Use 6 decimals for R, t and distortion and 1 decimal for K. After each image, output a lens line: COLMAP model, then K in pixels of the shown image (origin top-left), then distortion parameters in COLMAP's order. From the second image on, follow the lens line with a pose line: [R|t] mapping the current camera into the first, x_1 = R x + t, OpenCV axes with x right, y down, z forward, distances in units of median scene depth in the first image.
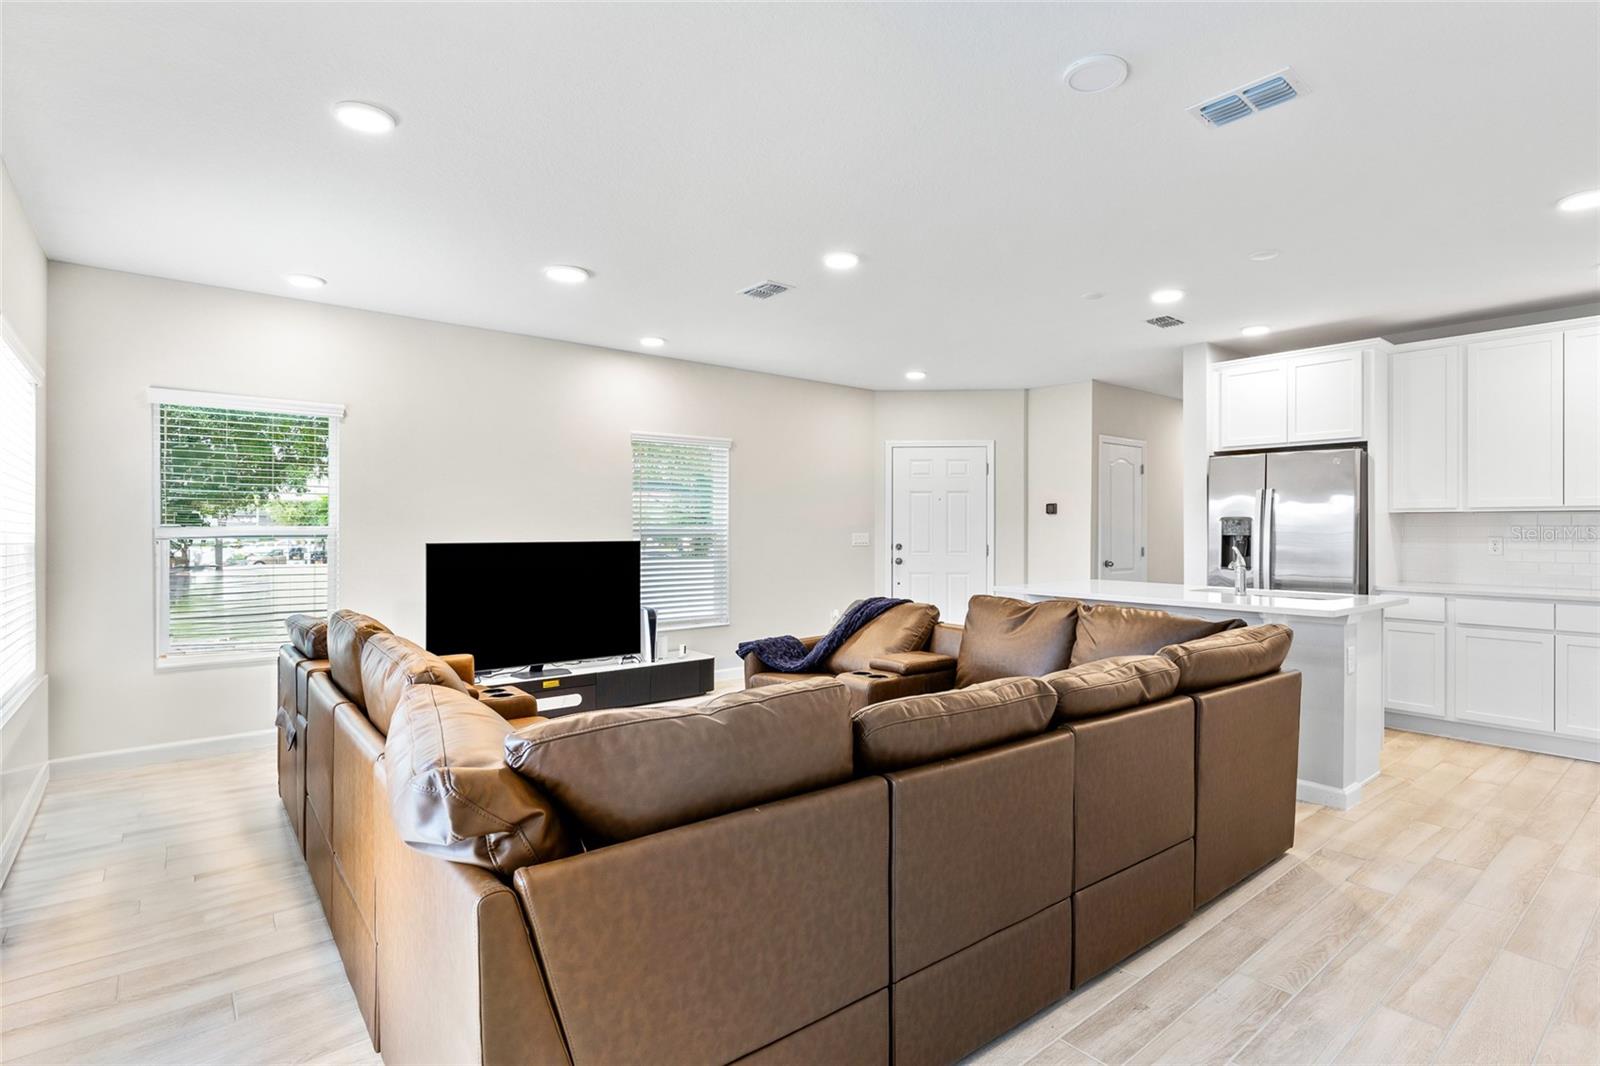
lens RADIAL K [[791.3, 0, 800.8], [0, 791.3, 530.3], [0, 0, 1]] dist [-0.005855, -0.000032]
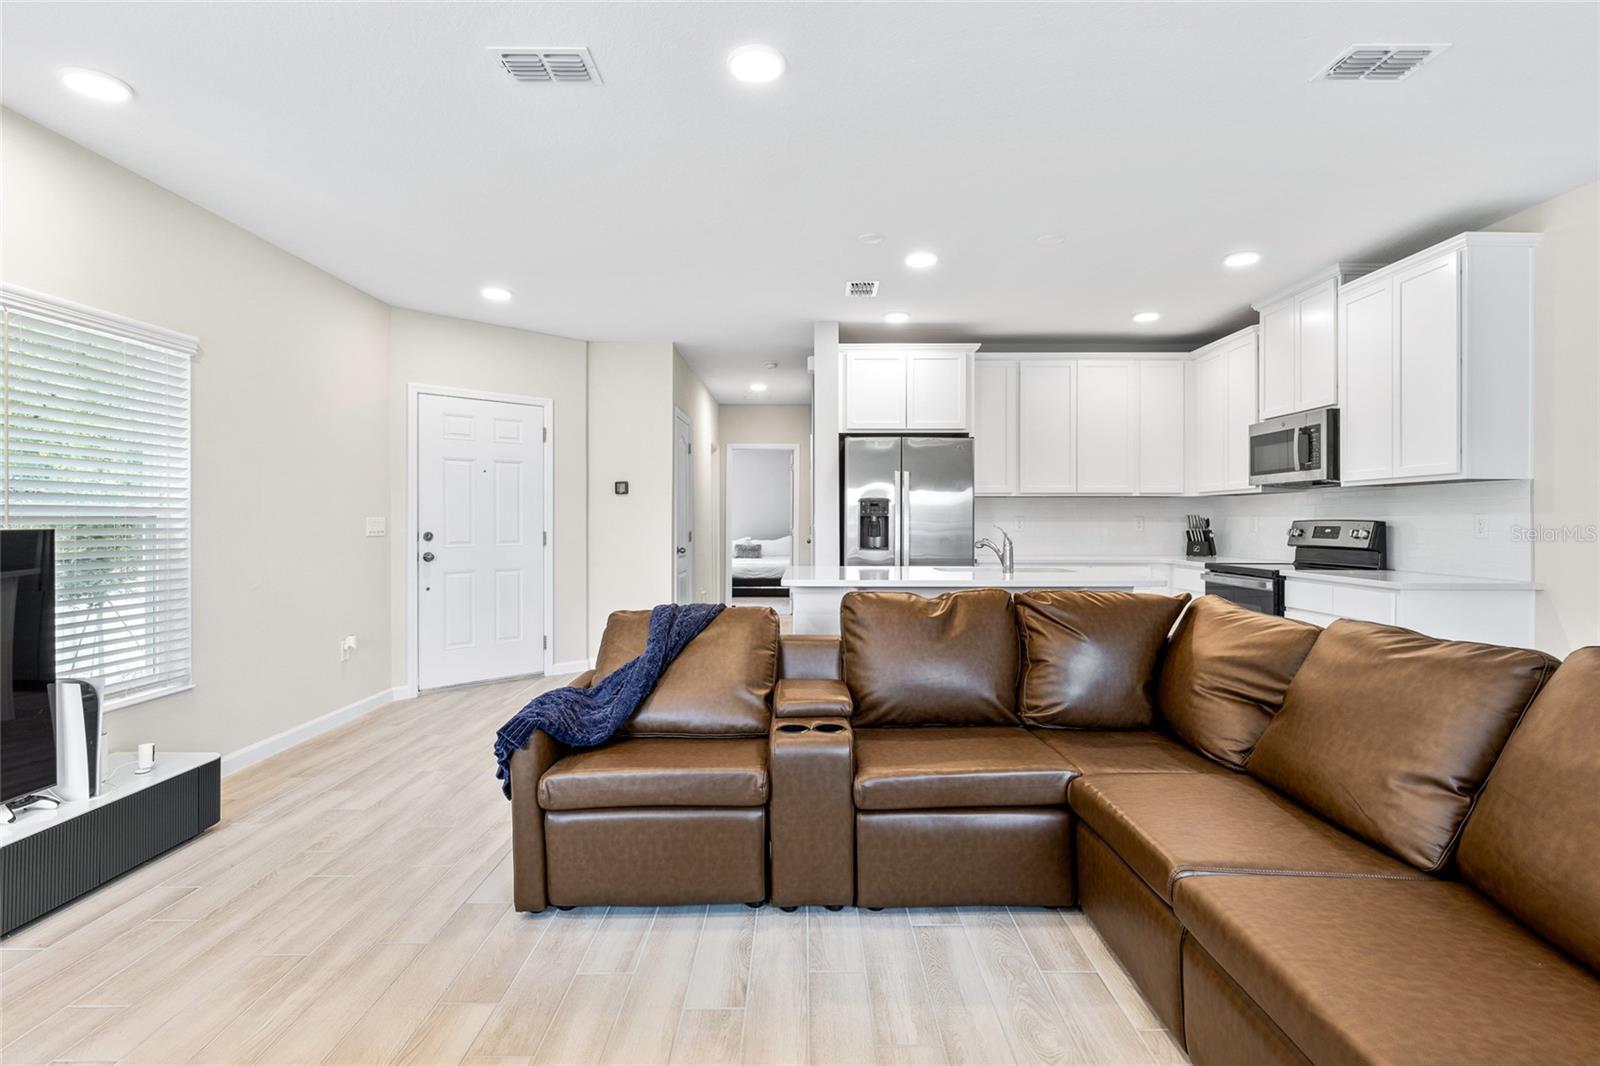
lens RADIAL K [[791.3, 0, 805.8], [0, 791.3, 530.3], [0, 0, 1]] dist [-0.005855, -0.000032]
pose [[0.621084, -0.015814, 0.783585, -0.280103], [0.004112, 0.999848, 0.016920, 0.006390], [-0.783733, -0.007287, 0.621055, 0.394114]]
